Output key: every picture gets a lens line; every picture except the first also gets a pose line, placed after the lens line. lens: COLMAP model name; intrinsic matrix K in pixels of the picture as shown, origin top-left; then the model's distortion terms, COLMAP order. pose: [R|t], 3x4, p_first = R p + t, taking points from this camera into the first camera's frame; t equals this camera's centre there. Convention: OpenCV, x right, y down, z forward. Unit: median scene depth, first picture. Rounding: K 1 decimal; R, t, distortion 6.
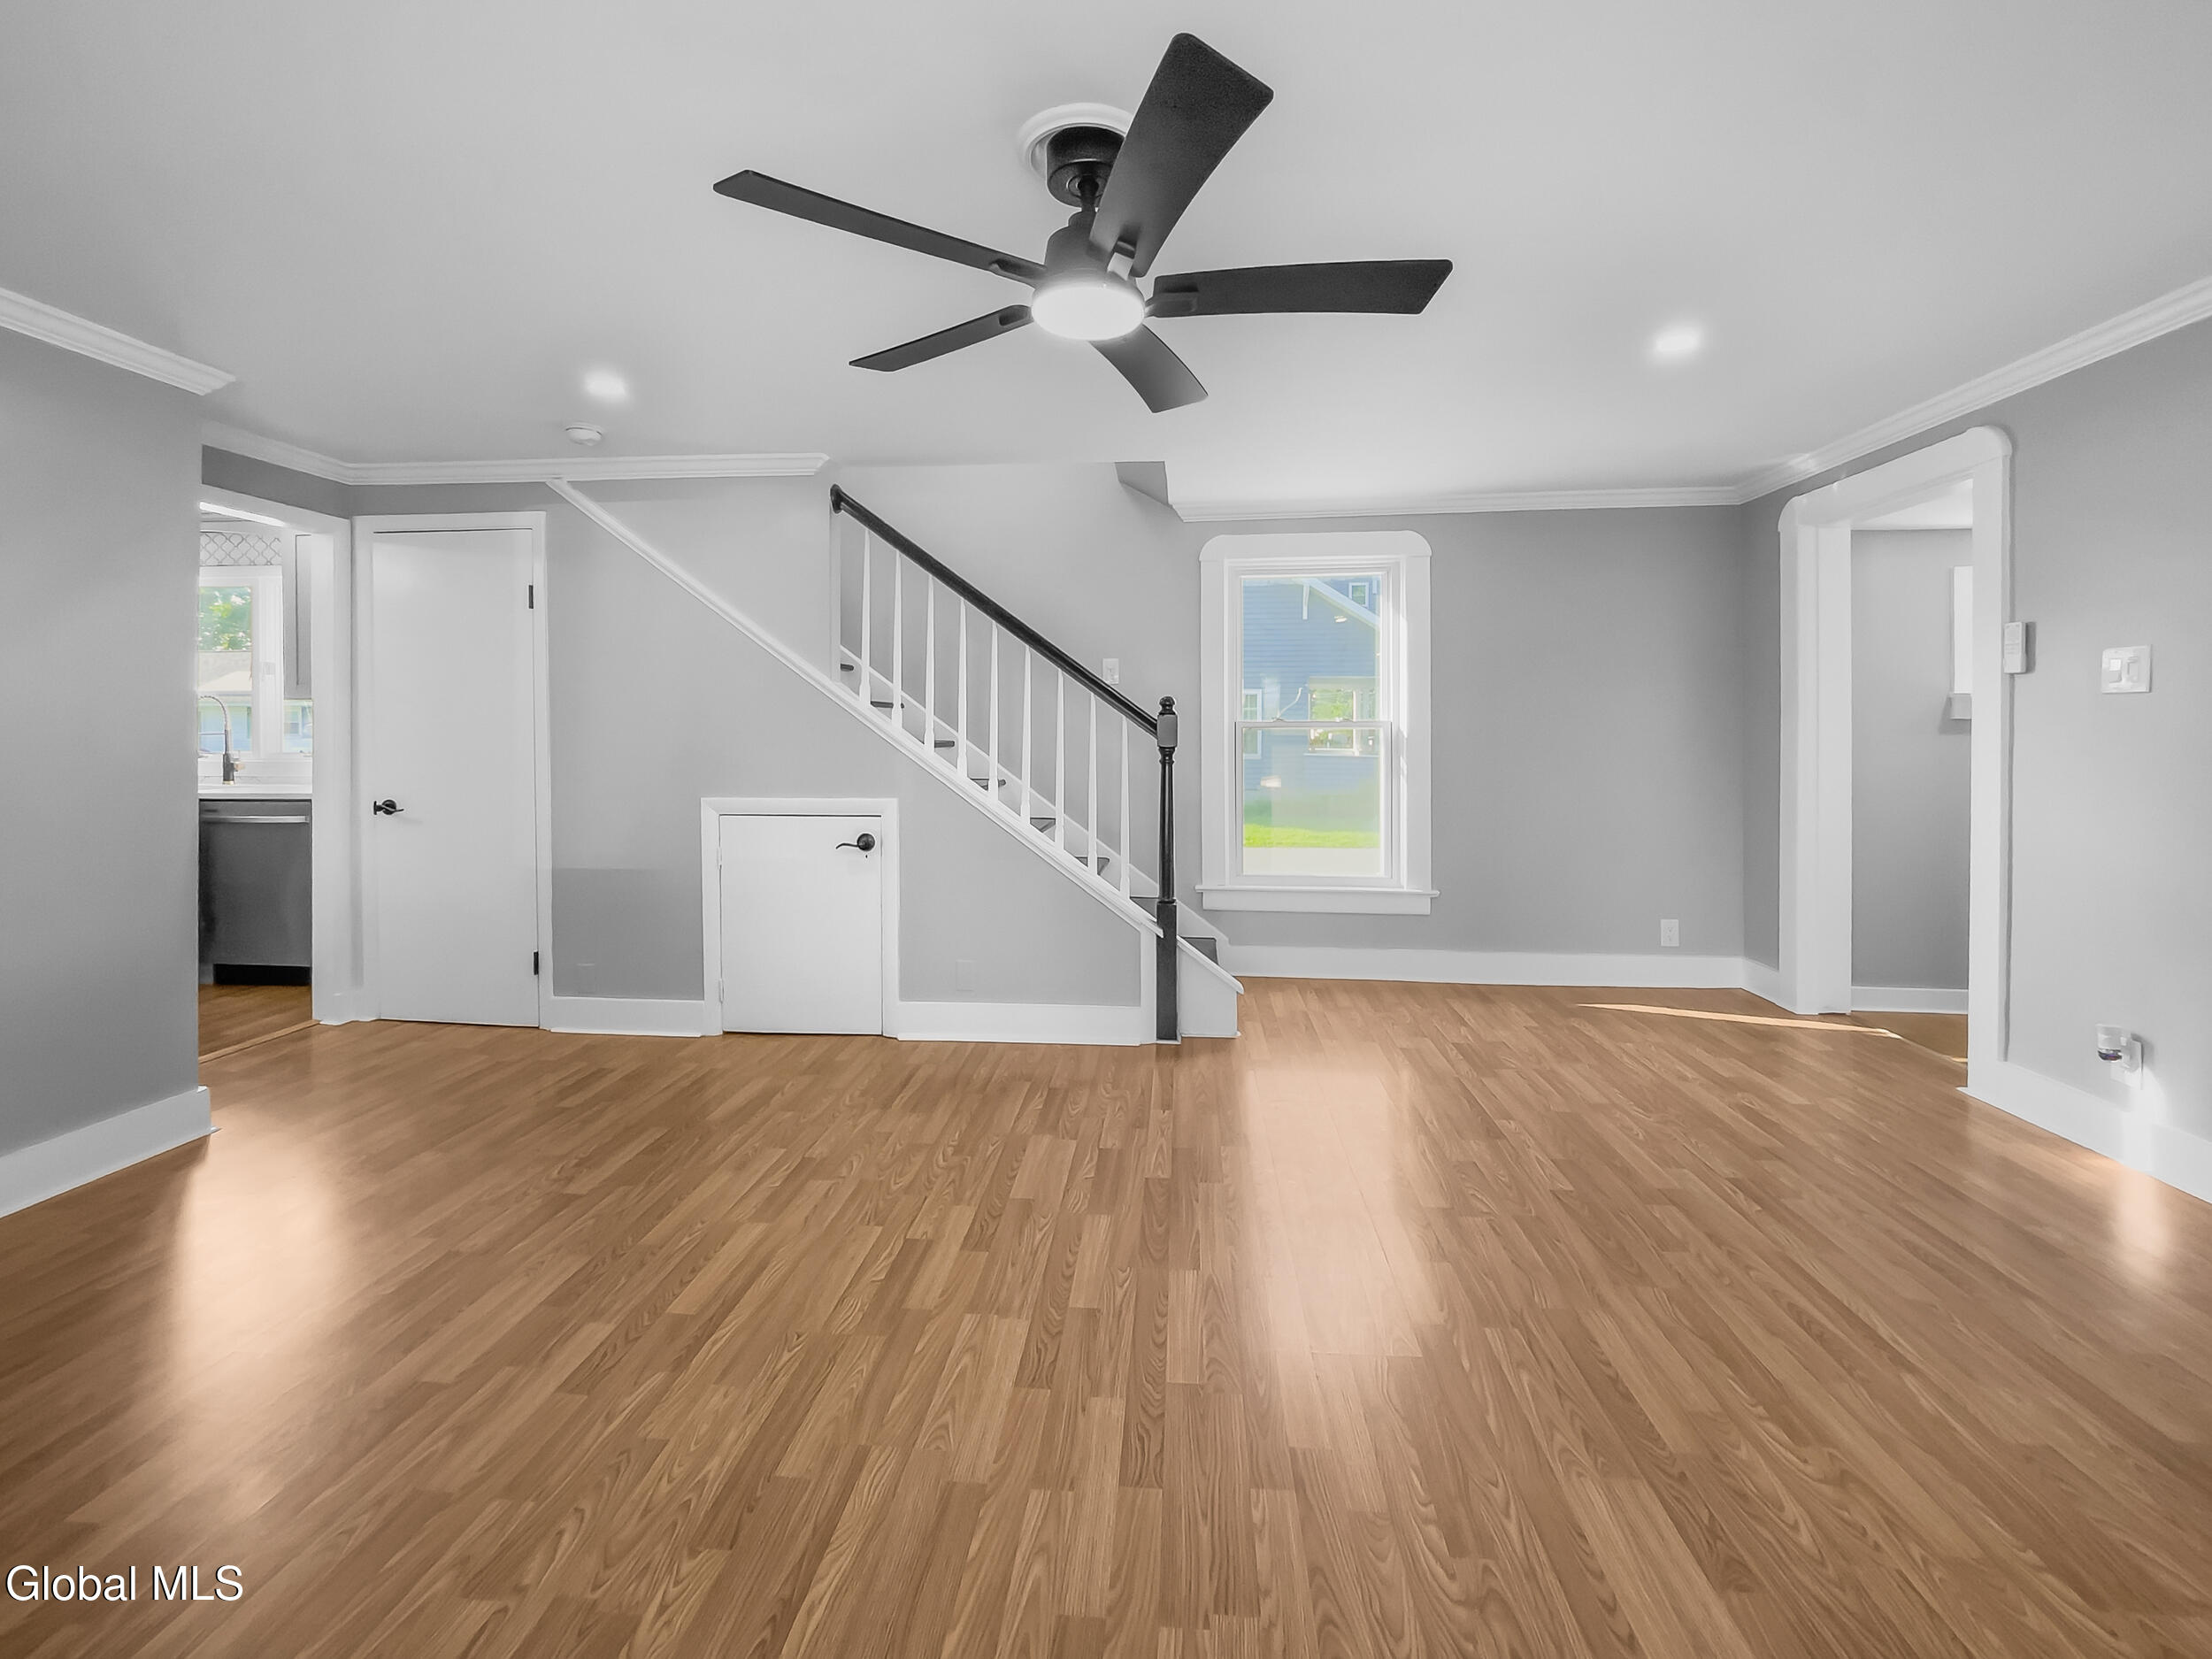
lens RADIAL K [[929.5, 0, 1108.6], [0, 929.5, 733.5], [0, 0, 1]] dist [-0.002245, -0.000052]
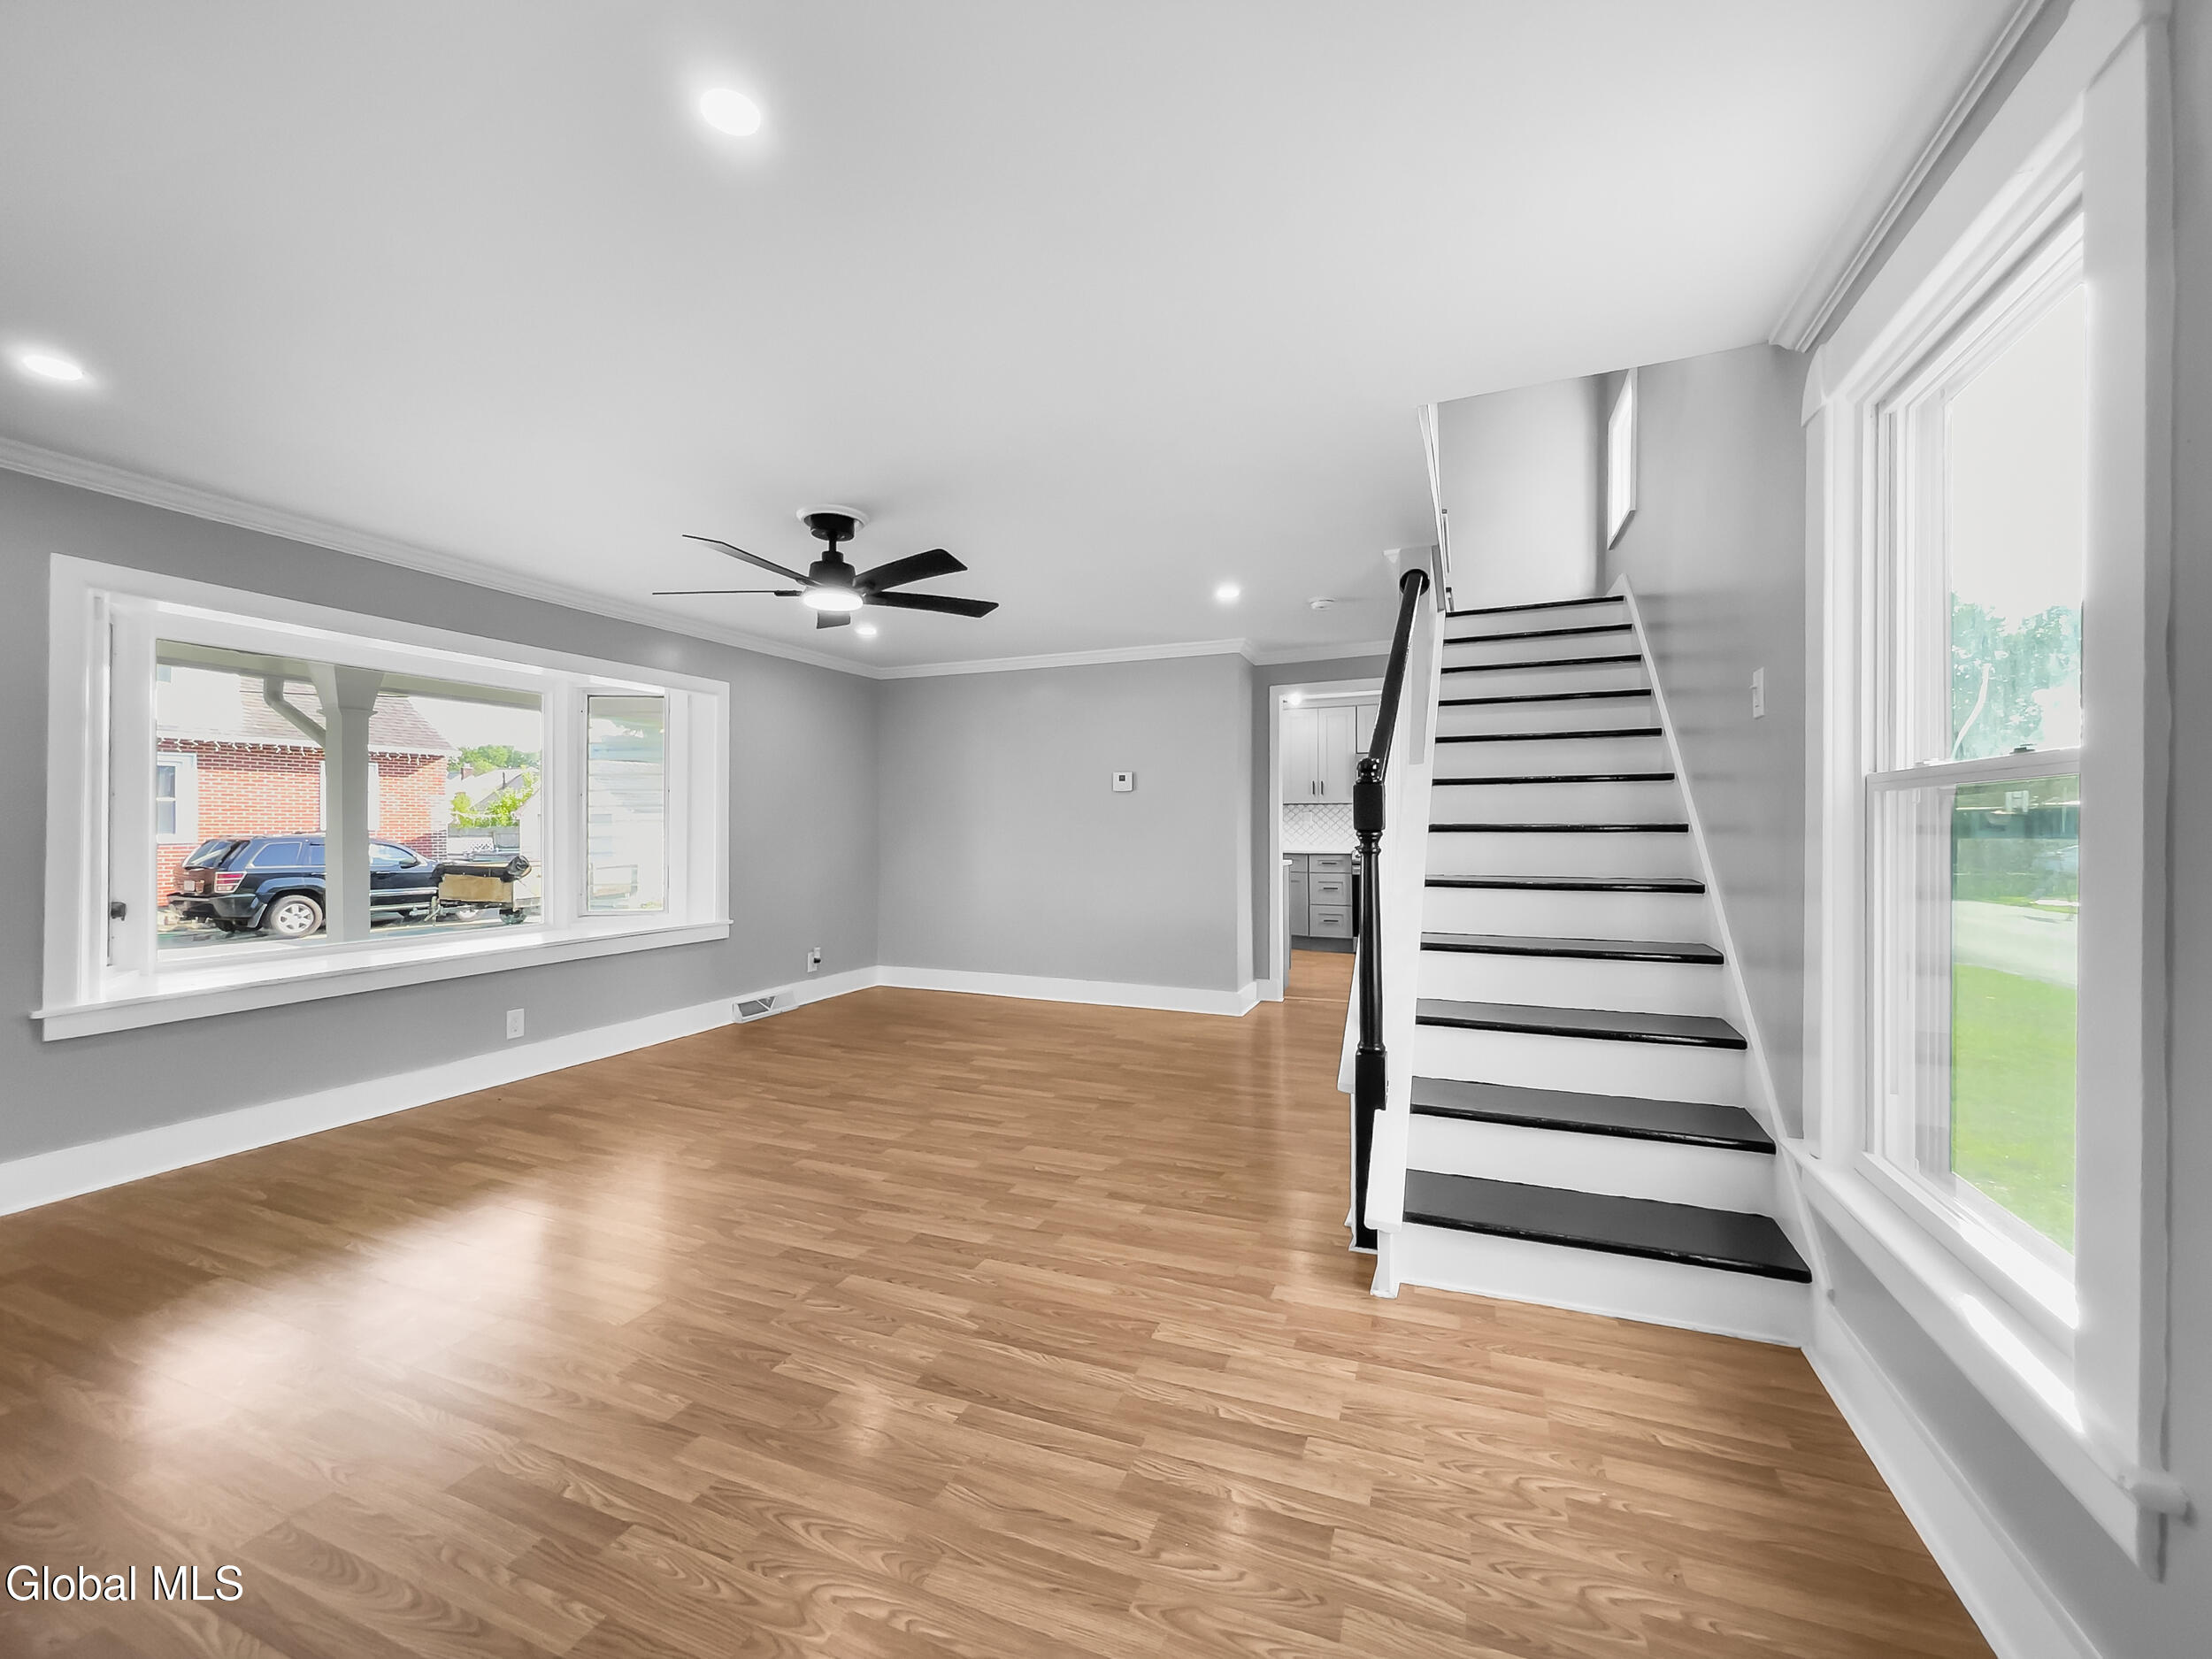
lens RADIAL K [[904.1, 0, 1098.9], [0, 904.1, 829.0], [0, 0, 1]] dist [-0.001094, 0.000238]
pose [[-0.291538, 0.005777, -0.956542, 0.774255], [0.004227, 0.999980, 0.004751, 0.008594], [0.956550, -0.002658, -0.291557, 0.993834]]
